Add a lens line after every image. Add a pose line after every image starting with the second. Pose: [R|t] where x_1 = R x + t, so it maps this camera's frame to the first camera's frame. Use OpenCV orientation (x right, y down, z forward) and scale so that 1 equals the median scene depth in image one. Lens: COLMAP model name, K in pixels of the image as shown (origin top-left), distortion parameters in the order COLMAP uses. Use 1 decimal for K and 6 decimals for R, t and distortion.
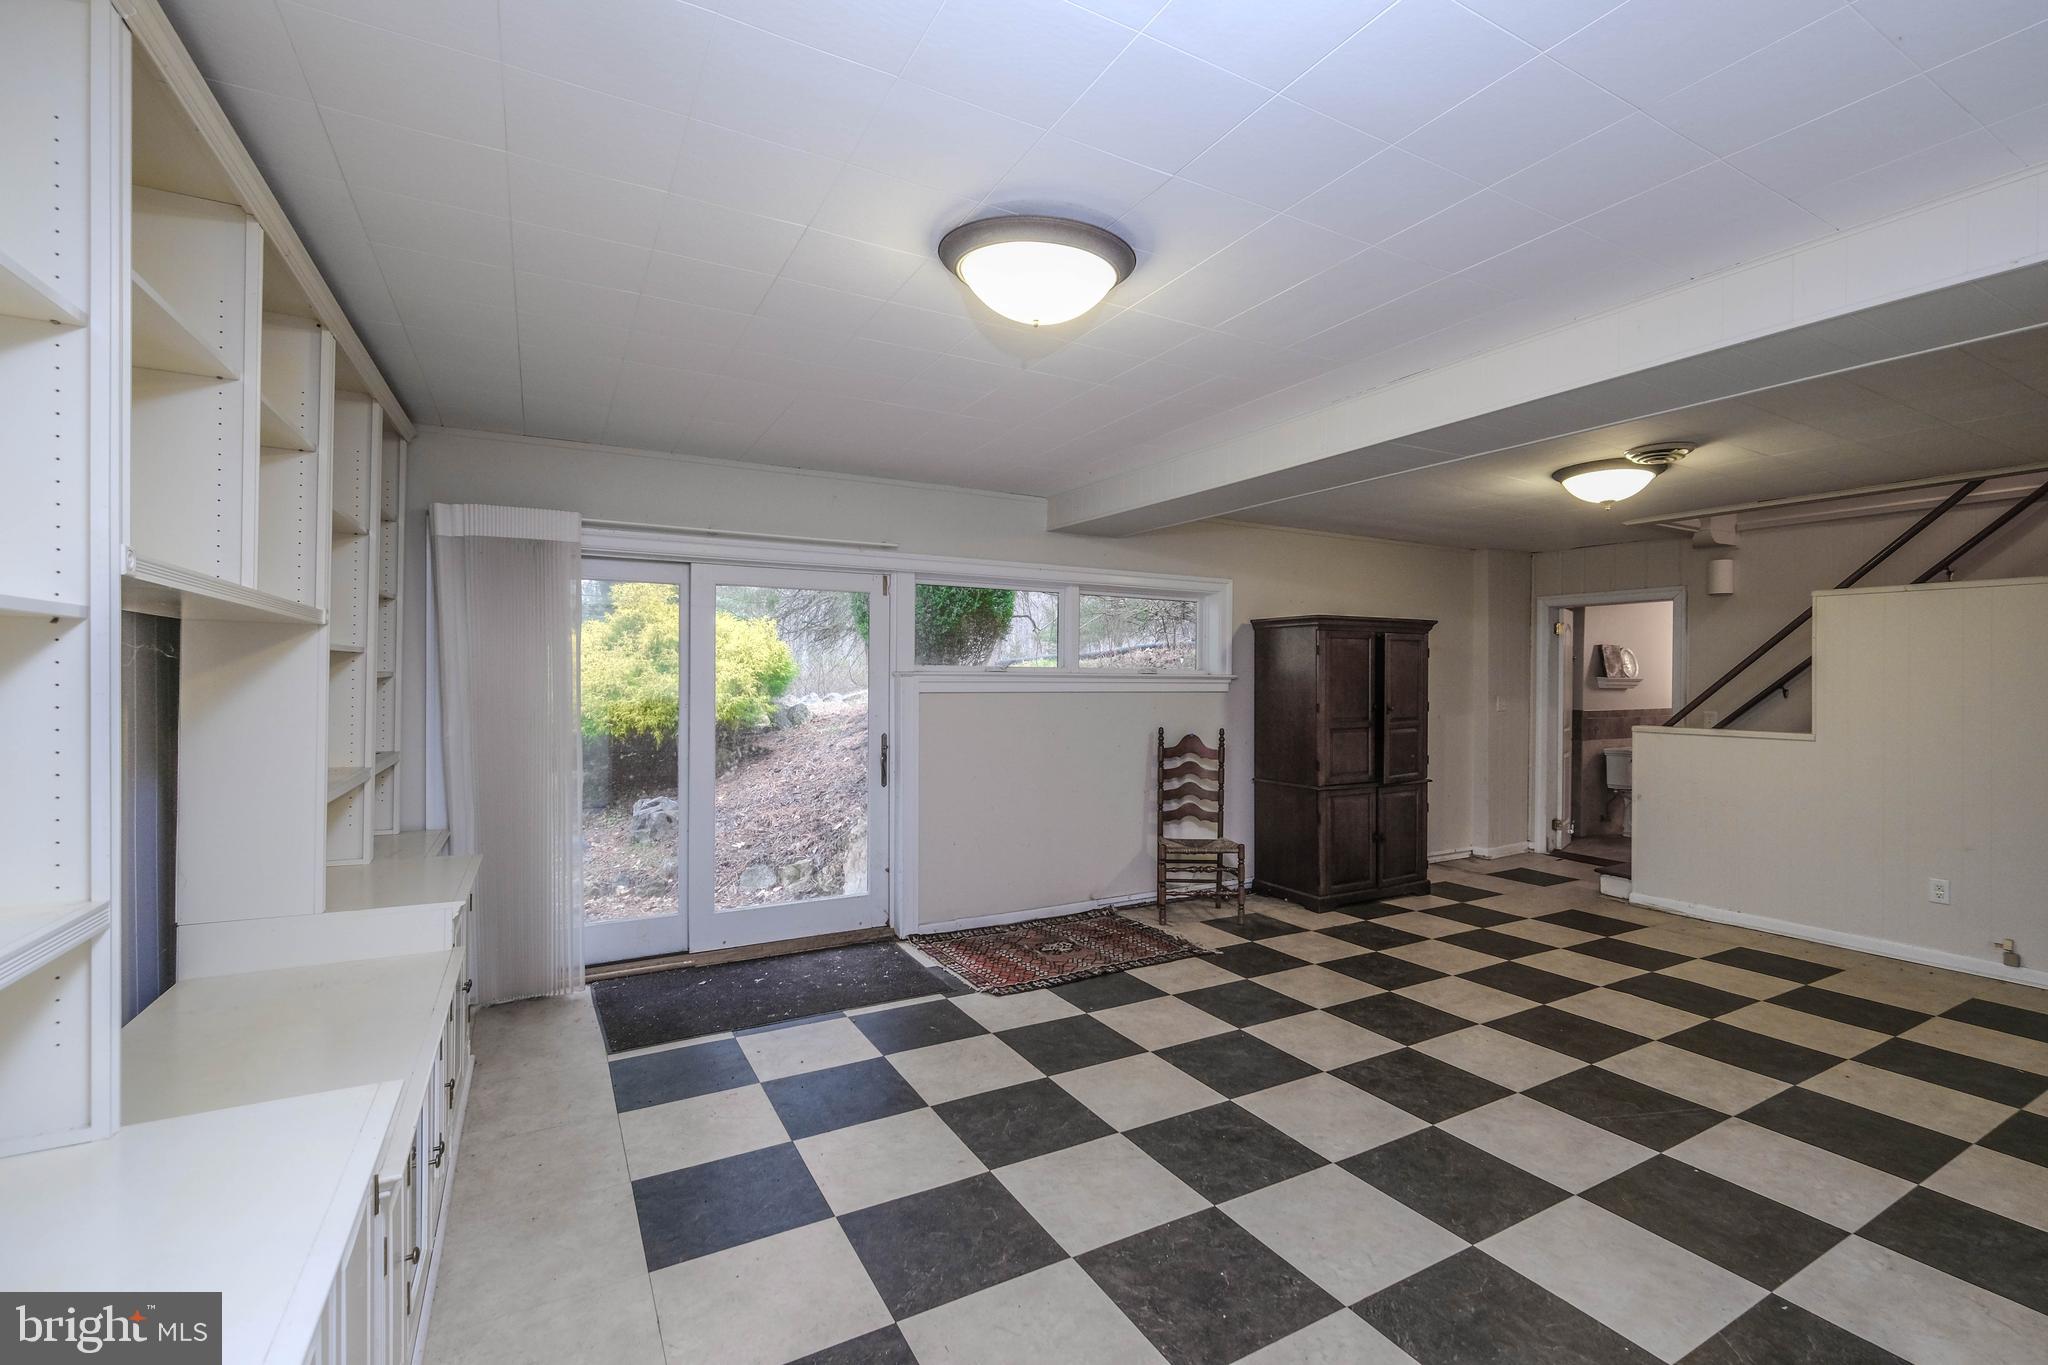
lens RADIAL K [[901.3, 0, 1054.3], [0, 901.3, 699.7], [0, 0, 1]] dist [-0.003068, -0.001426]
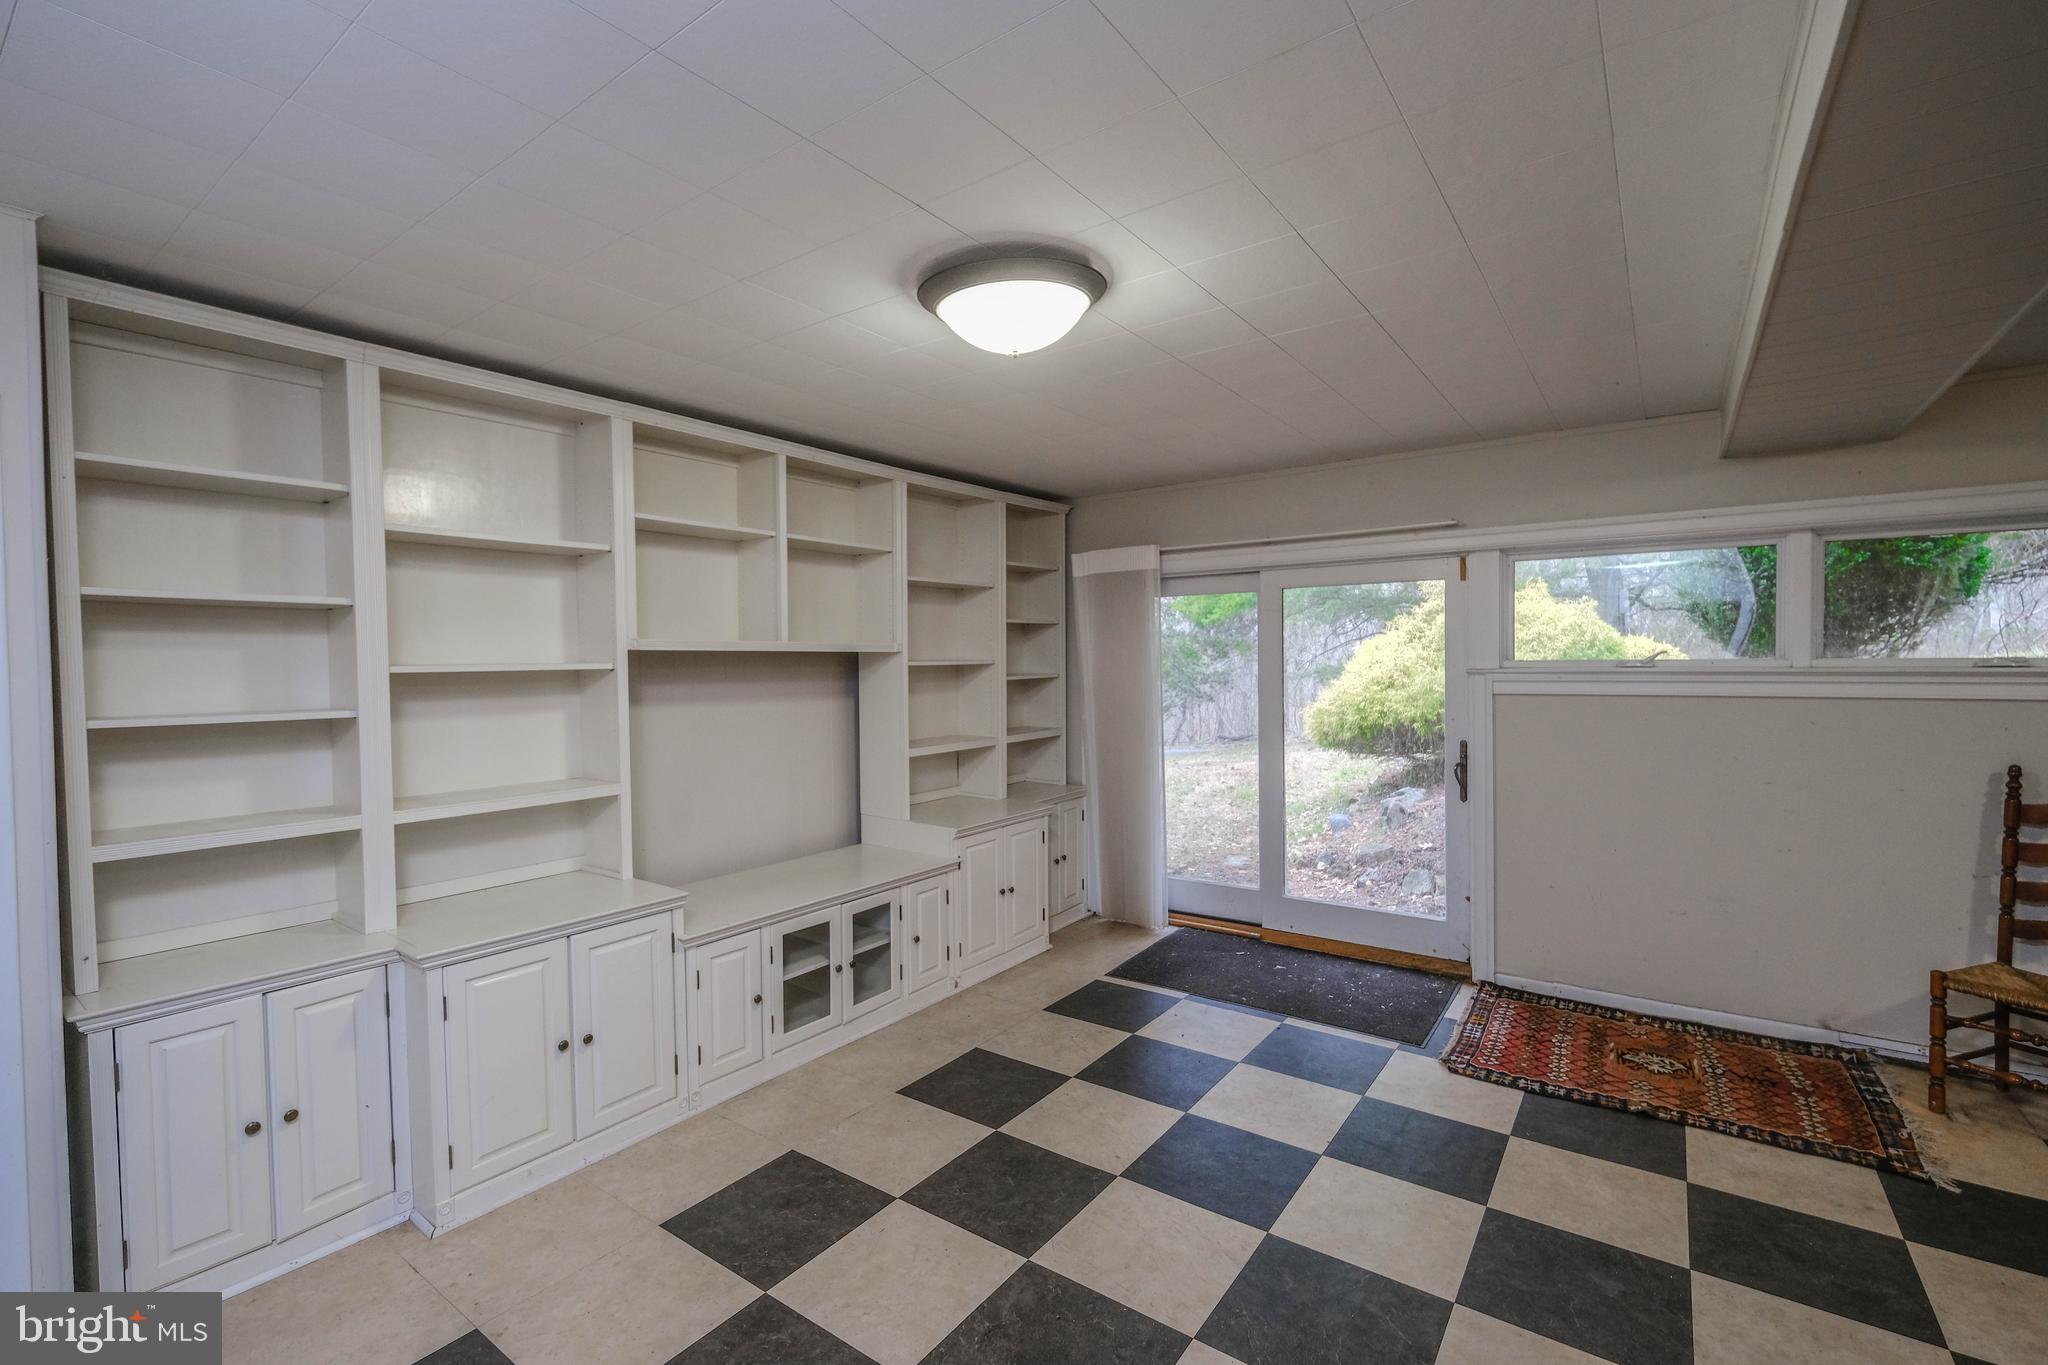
lens RADIAL K [[901.3, 0, 1025.4], [0, 901.3, 685.1], [0, 0, 1]] dist [-0.003068, -0.001426]
pose [[0.403226, 0.014721, -0.914982, 0.463012], [-0.009803, 0.999883, 0.011767, -0.022832], [0.915048, 0.004225, 0.403323, 0.284116]]
